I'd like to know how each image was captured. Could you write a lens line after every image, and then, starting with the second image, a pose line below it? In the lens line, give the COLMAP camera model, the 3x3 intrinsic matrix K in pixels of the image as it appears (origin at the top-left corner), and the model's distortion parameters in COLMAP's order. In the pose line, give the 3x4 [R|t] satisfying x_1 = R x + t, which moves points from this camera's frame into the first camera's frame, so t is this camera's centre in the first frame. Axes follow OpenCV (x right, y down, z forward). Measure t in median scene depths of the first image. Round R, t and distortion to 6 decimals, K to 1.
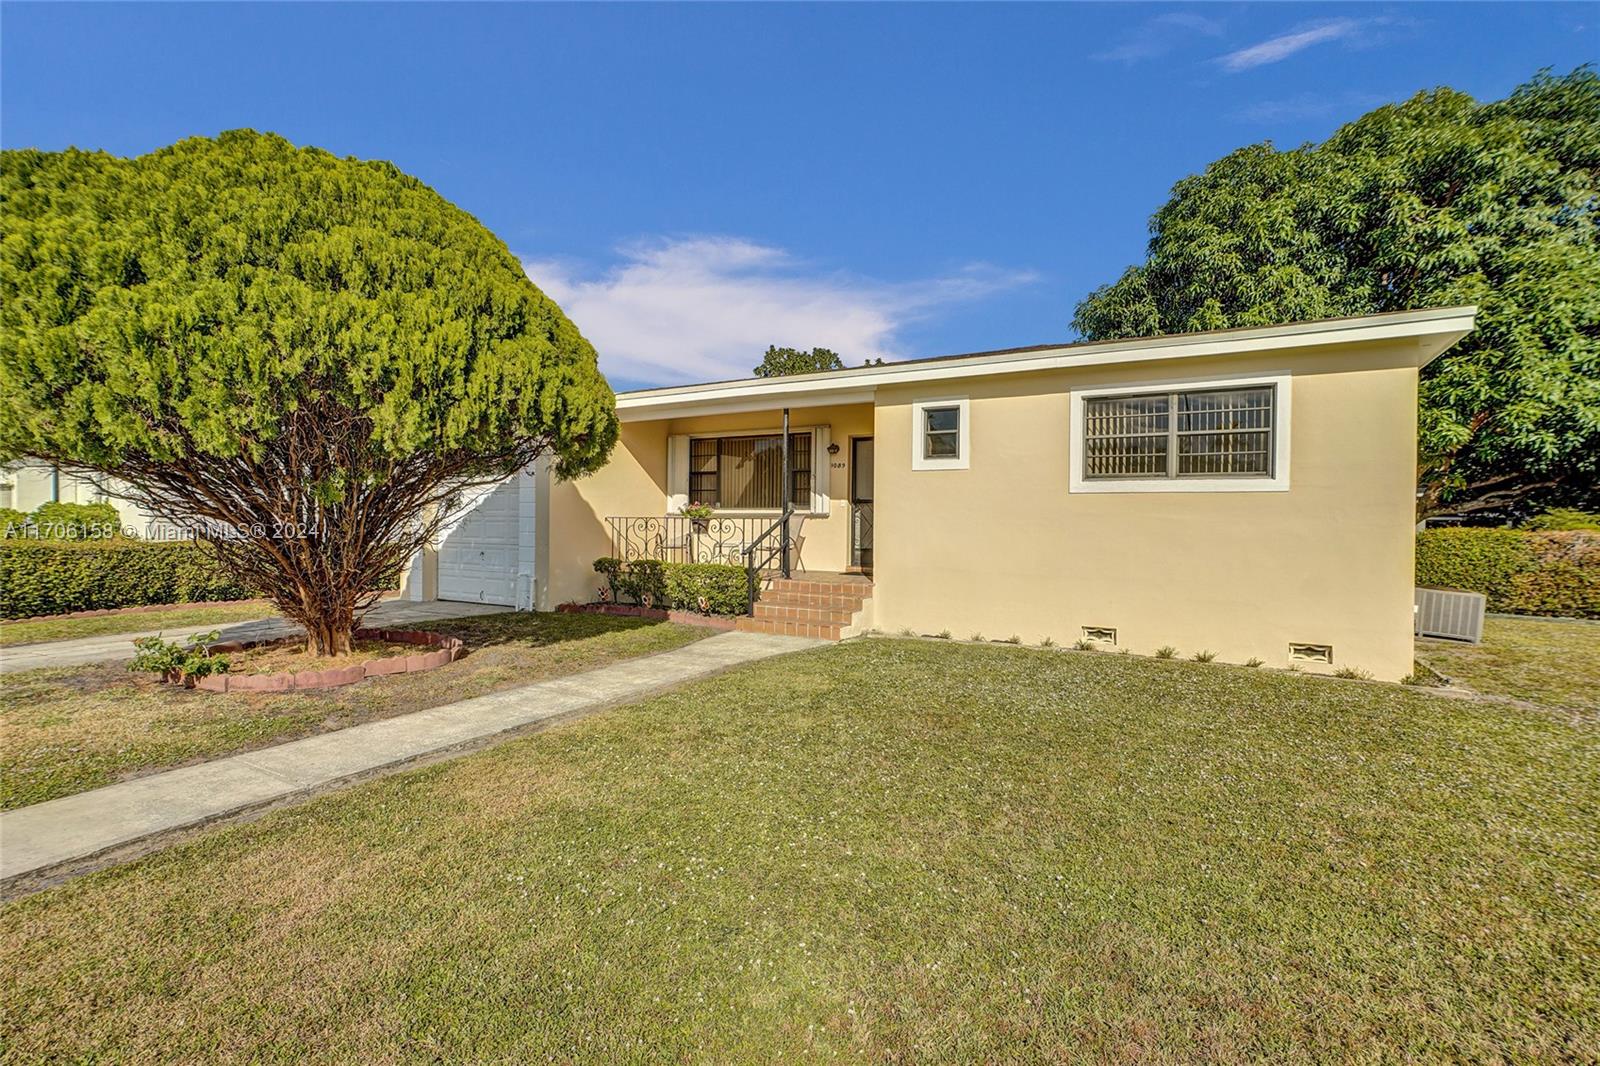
lens RADIAL K [[746.5, 0, 800.0], [0, 746.5, 533.0], [0, 0, 1]] dist [0.000385, 0.000076]
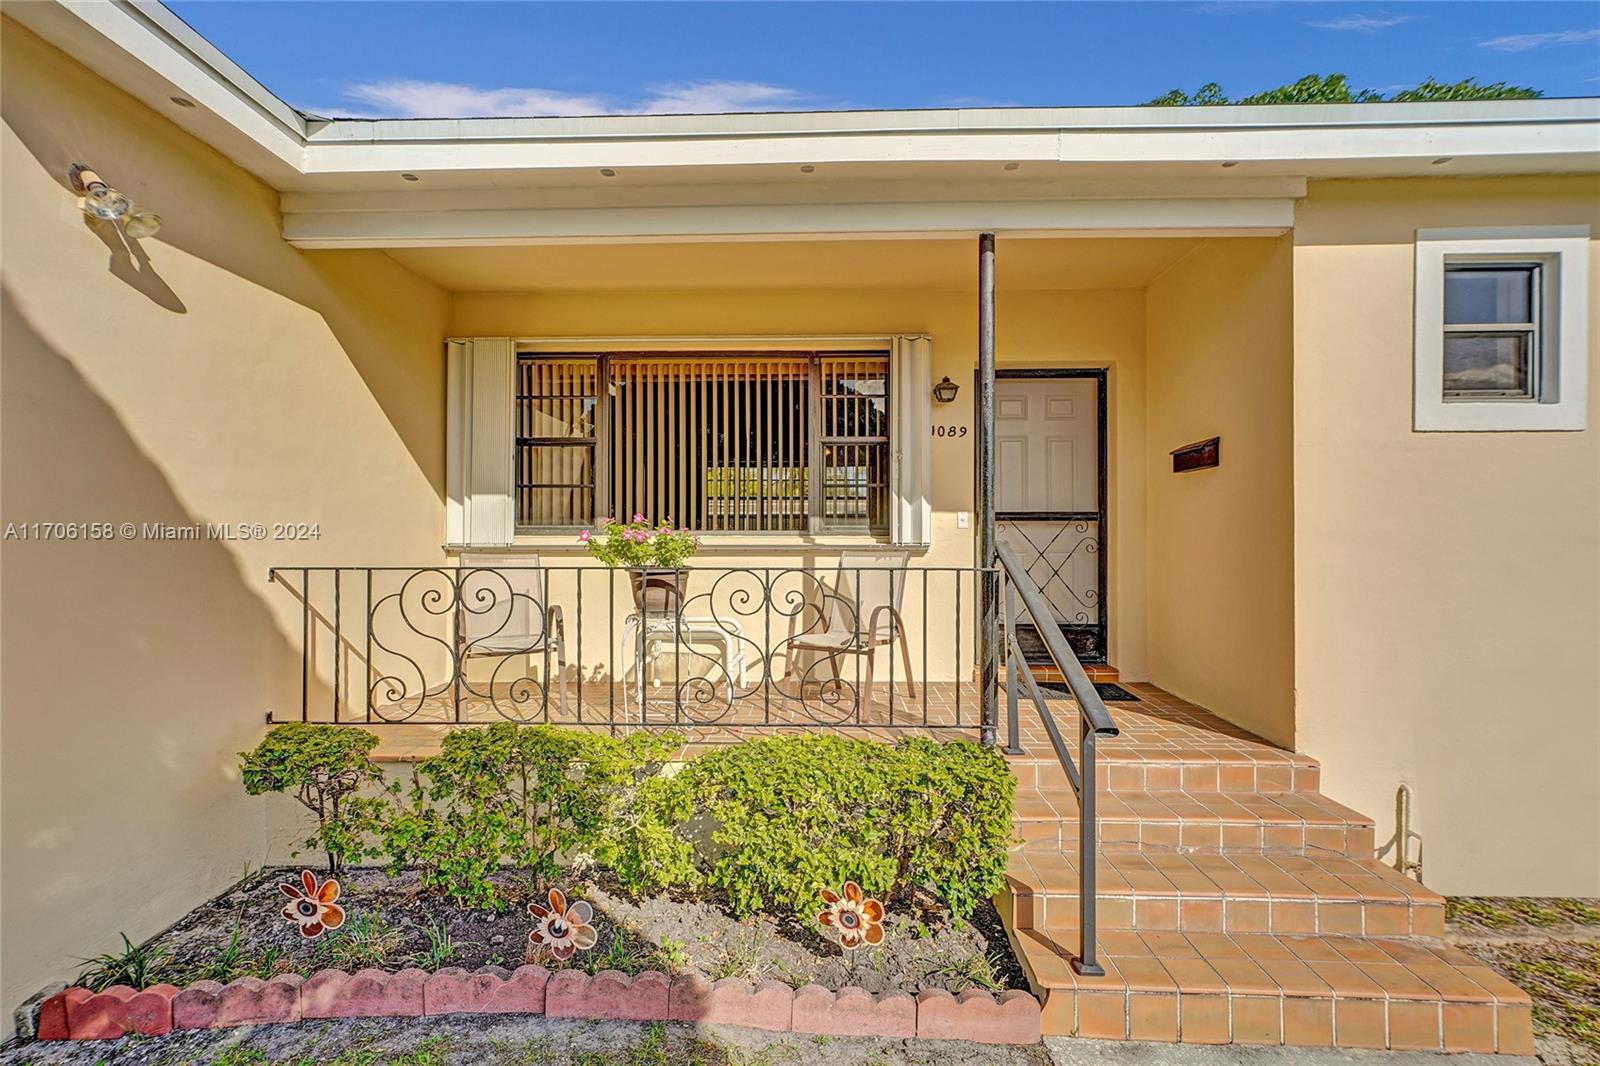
lens RADIAL K [[723.3, 0, 800.0], [0, 723.3, 533.0], [0, 0, 1]] dist [0.000733, 0.000116]
pose [[0.888004, -0.005311, 0.459805, -0.211881], [0.011698, 0.999871, -0.011041, -0.029231], [-0.459687, 0.015183, 0.887951, 0.675236]]
